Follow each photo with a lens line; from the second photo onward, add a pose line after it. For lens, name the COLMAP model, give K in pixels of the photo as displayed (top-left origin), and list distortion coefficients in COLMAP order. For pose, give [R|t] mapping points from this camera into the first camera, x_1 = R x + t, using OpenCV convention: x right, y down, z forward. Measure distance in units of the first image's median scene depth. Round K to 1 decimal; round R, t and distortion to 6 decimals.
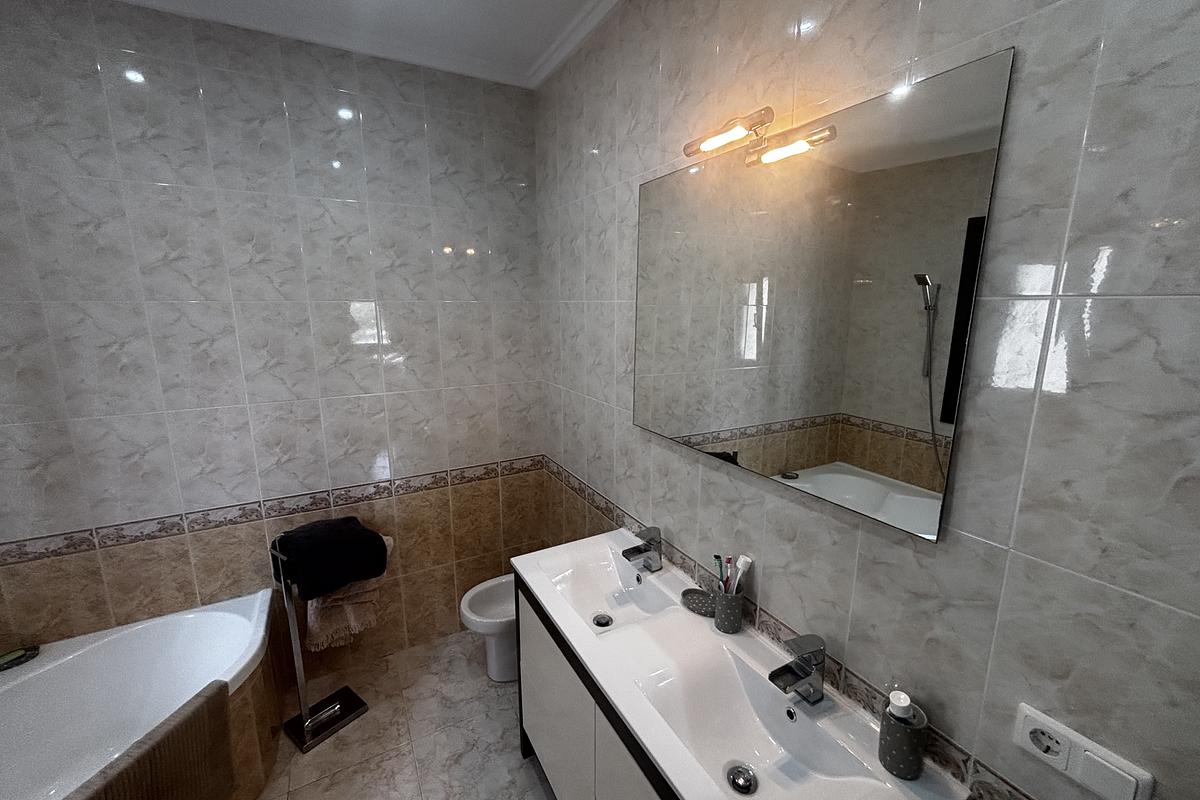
lens RADIAL K [[484.8, 0, 594.1], [0, 484.8, 400.9], [0, 0, 1]] dist [-0.003250, 0.001675]
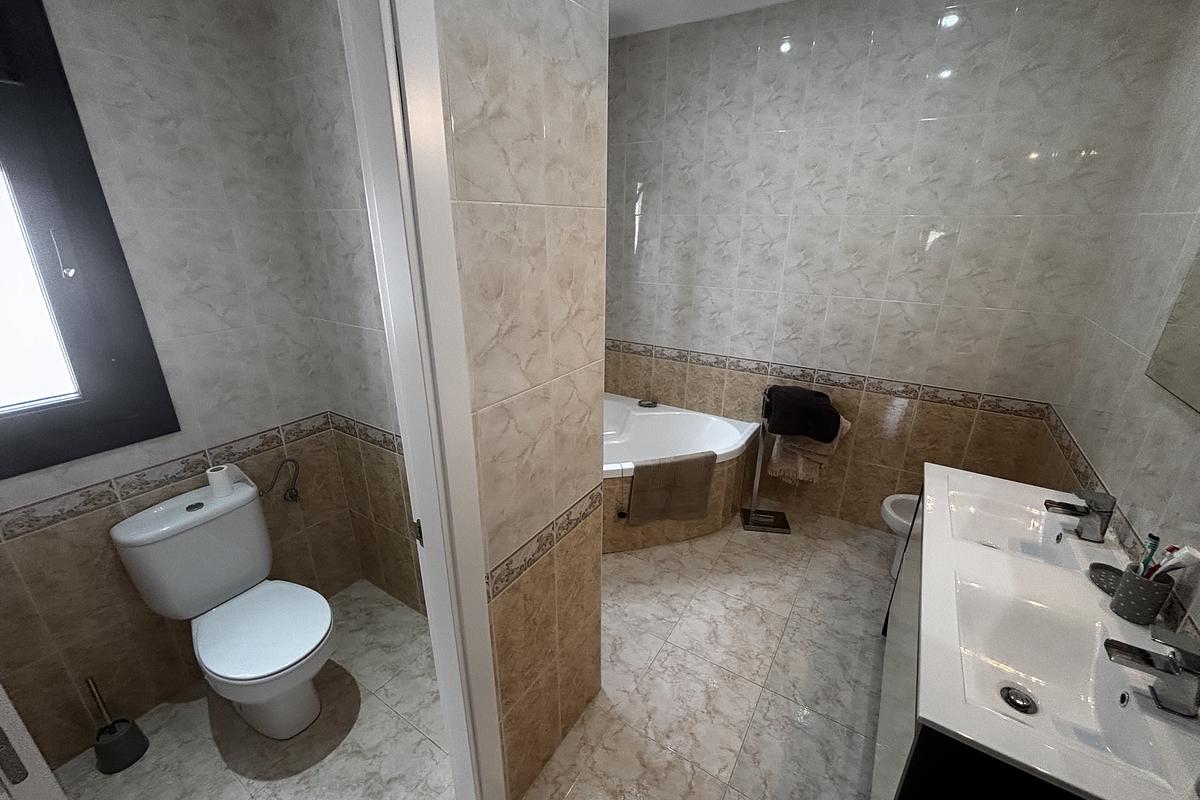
lens RADIAL K [[484.8, 0, 601.3], [0, 484.8, 400.2], [0, 0, 1]] dist [-0.003250, 0.001675]
pose [[0.483304, 0.310136, -0.818677, 0.281801], [-0.183328, 0.950268, 0.251759, 0.046679], [0.856042, 0.028410, 0.516125, -0.161888]]
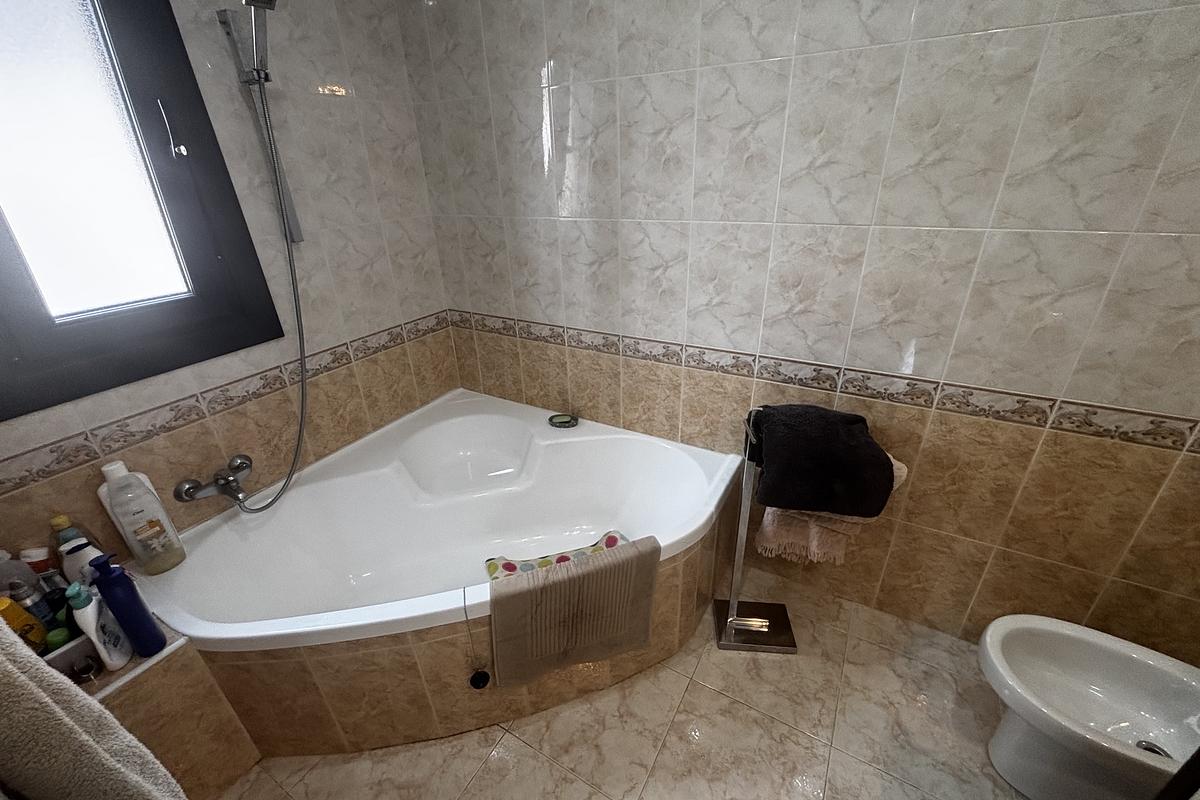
lens RADIAL K [[484.8, 0, 602.5], [0, 484.8, 402.4], [0, 0, 1]] dist [-0.003250, 0.001675]
pose [[0.520186, 0.368030, -0.770688, -0.189860], [-0.139956, 0.926924, 0.348173, 0.039535], [0.842507, -0.073253, 0.533681, 0.374052]]
